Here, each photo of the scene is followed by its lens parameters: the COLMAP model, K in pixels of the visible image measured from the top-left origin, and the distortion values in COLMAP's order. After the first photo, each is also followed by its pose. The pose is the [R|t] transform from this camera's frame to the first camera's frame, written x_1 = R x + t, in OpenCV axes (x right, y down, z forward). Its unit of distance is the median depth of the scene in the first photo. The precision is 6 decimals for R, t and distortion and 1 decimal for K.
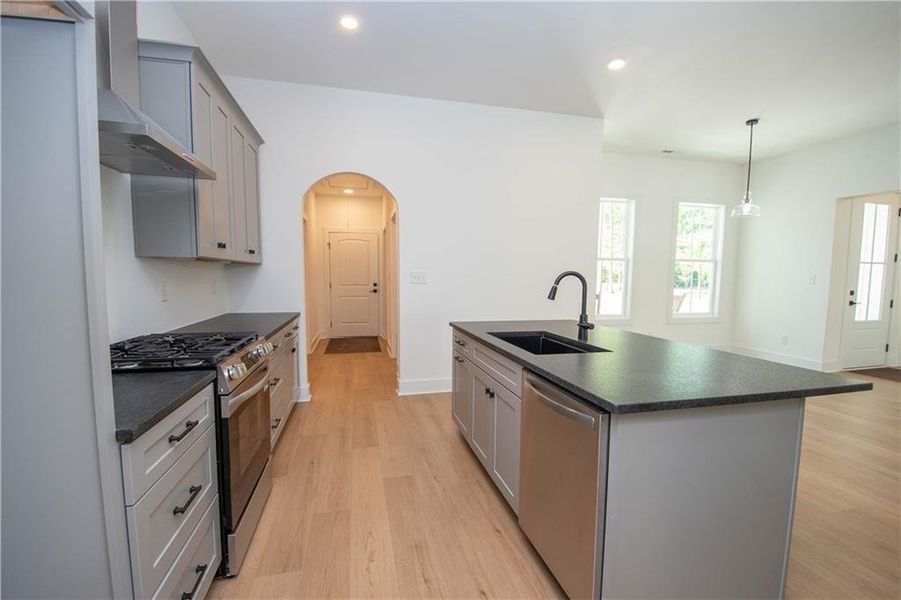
lens RADIAL K [[390.5, 0, 451.4], [0, 390.5, 304.9], [0, 0, 1]] dist [0.000452, -0.013647]
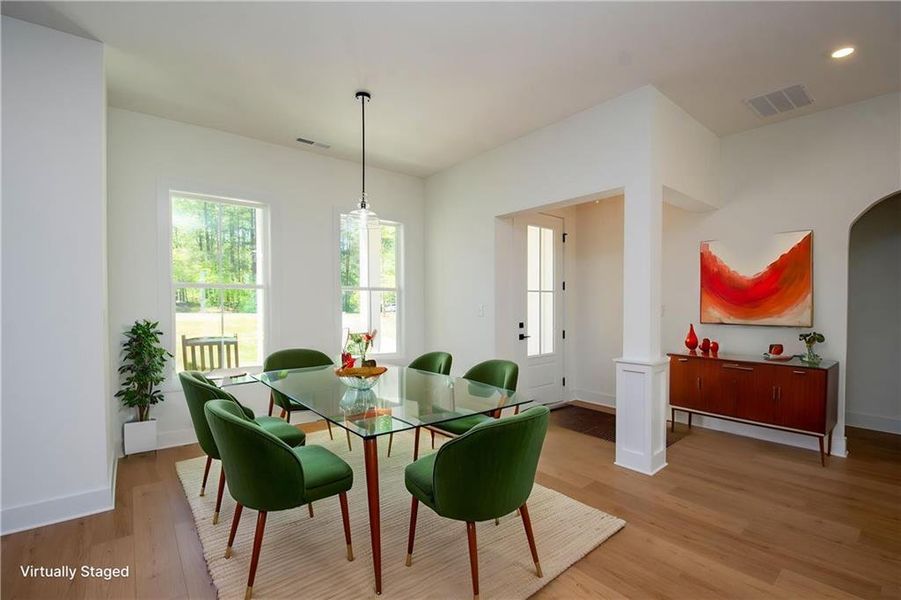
lens RADIAL K [[396.3, 0, 451.6], [0, 396.3, 305.7], [0, 0, 1]] dist [-0.001609, -0.013334]
pose [[0.902614, -0.013420, 0.430242, 0.499390], [0.045335, 0.996919, -0.064014, -0.024638], [-0.428058, 0.077285, 0.900441, 0.241905]]
